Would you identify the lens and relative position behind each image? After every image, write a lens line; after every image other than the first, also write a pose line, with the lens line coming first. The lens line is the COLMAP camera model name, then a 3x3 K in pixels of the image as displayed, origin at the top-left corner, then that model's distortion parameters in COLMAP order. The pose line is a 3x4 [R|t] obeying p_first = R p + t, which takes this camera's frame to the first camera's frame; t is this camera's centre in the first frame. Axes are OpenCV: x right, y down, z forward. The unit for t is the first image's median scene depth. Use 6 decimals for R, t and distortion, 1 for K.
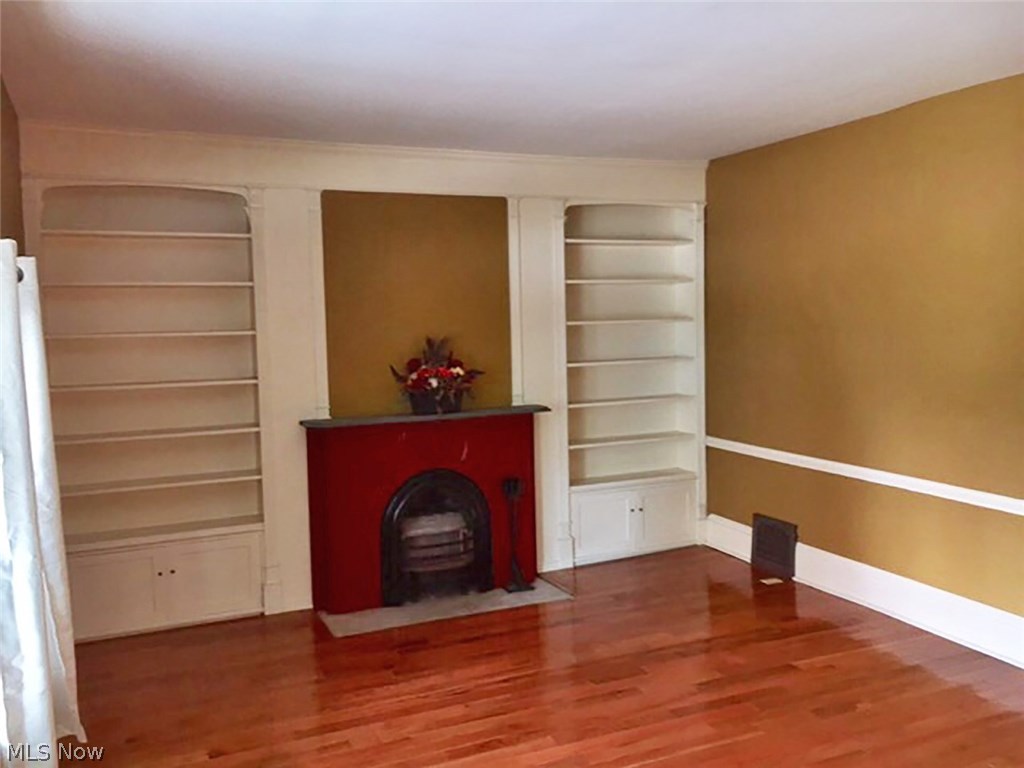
lens RADIAL K [[876.5, 0, 506.0], [0, 876.5, 365.9], [0, 0, 1]] dist [0.067689, -0.089627]
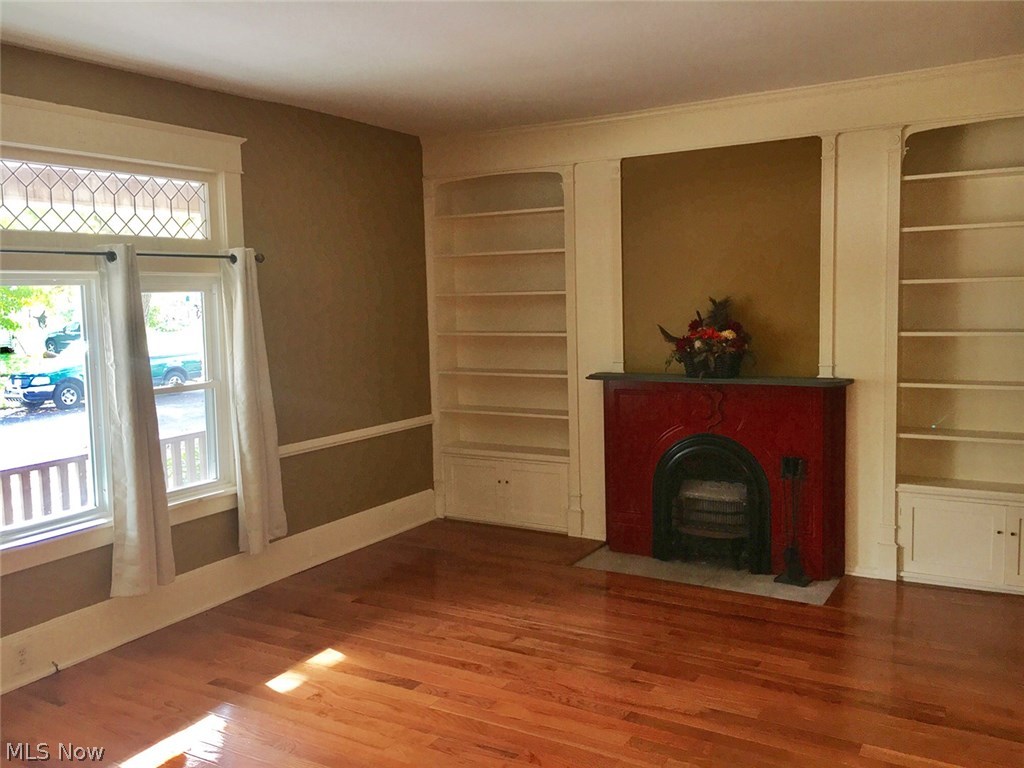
lens RADIAL K [[876.5, 0, 506.0], [0, 876.5, 365.9], [0, 0, 1]] dist [0.067689, -0.089627]
pose [[0.579919, 0.078644, -0.810870, 0.577513], [-0.029048, 0.996693, 0.075891, -0.025416], [0.814156, -0.020456, 0.580285, 0.255392]]
